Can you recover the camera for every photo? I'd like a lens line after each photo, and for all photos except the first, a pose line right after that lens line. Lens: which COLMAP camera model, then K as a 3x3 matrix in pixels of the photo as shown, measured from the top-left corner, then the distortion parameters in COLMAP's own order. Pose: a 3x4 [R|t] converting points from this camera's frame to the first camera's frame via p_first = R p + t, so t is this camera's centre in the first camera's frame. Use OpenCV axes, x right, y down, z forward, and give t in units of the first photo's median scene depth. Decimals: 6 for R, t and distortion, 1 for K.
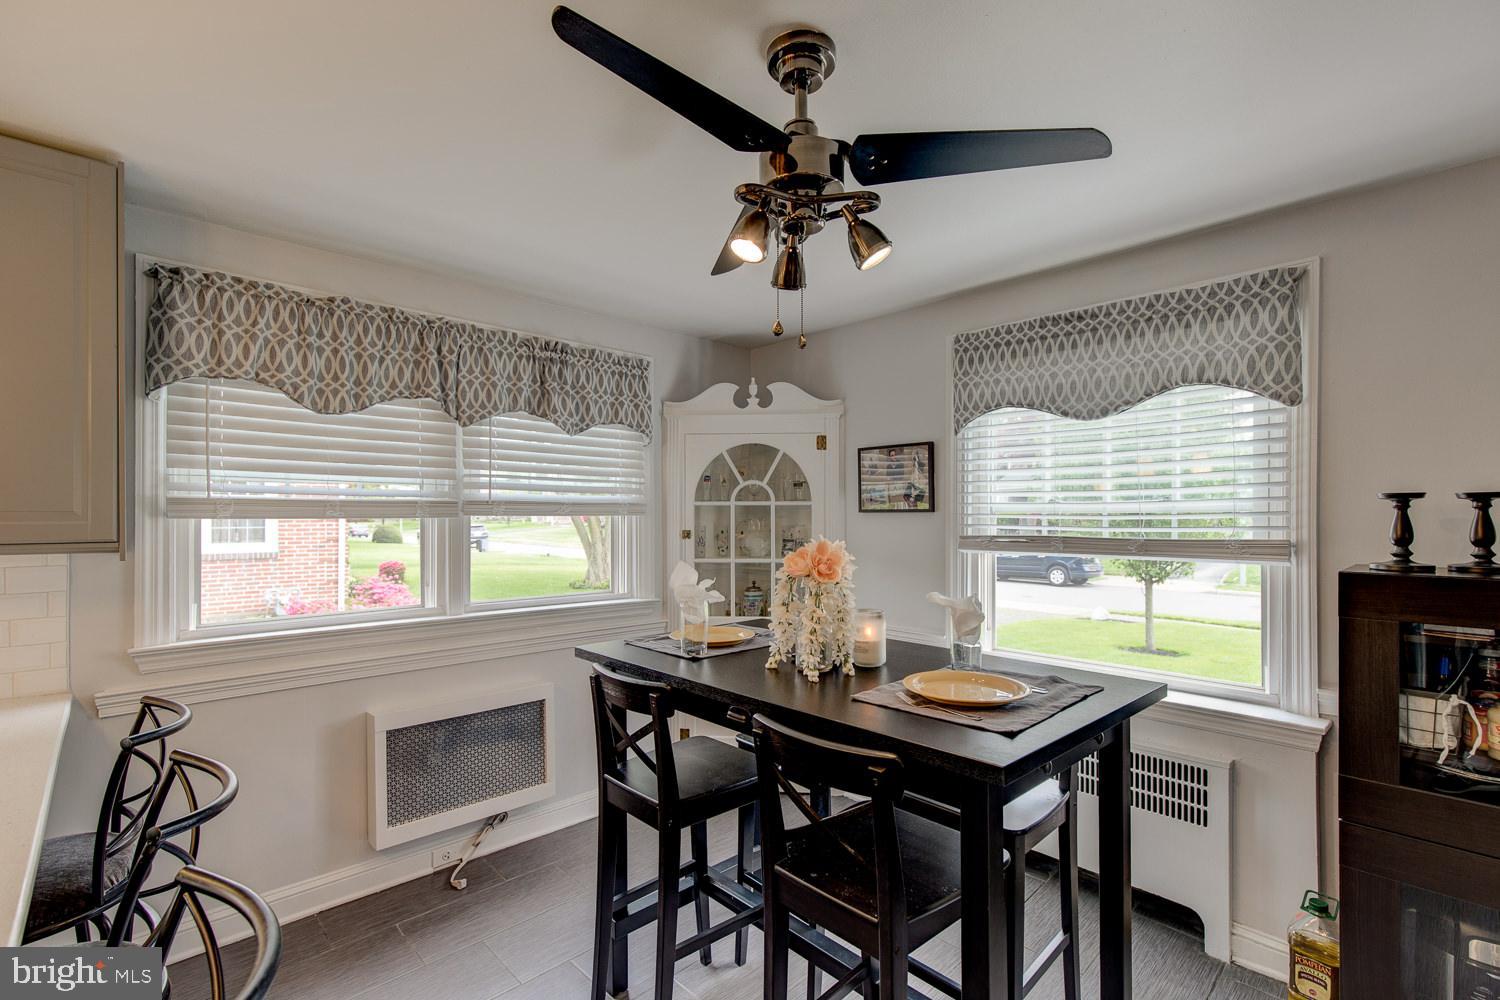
lens RADIAL K [[674.3, 0, 765.8], [0, 674.3, 512.5], [0, 0, 1]] dist [0.001435, 0.000230]
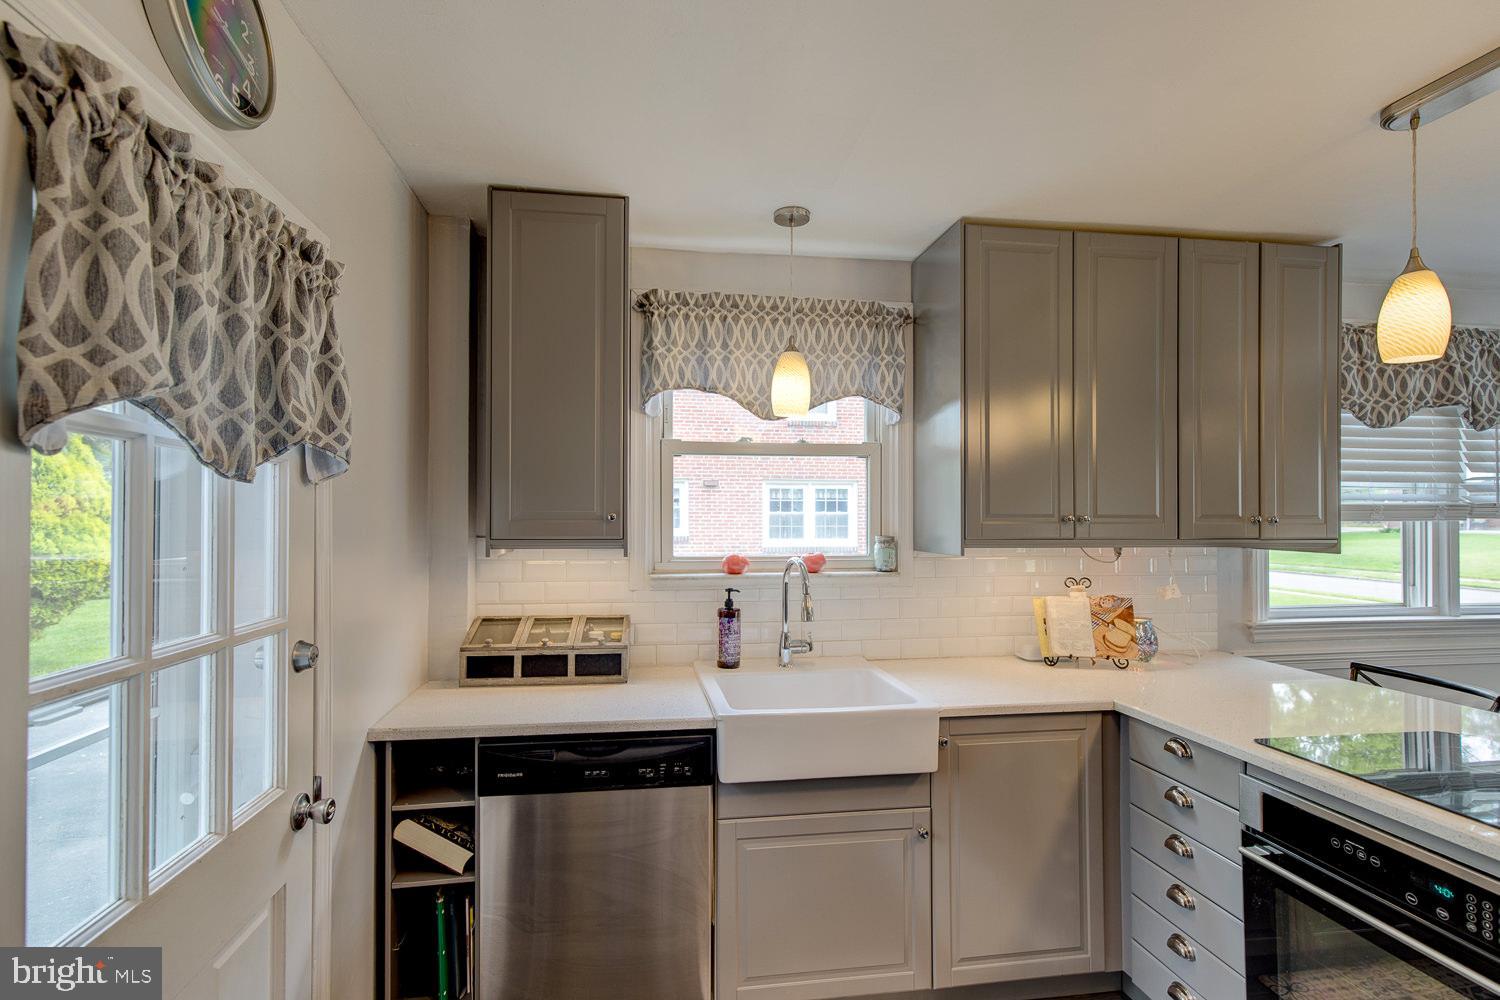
lens RADIAL K [[674.3, 0, 765.8], [0, 674.3, 512.5], [0, 0, 1]] dist [0.001435, 0.000230]
pose [[0.811459, -0.002504, -0.584404, -0.727360], [0.002538, 0.999996, -0.000760, -0.006105], [0.584404, -0.000867, 0.811463, -0.449806]]
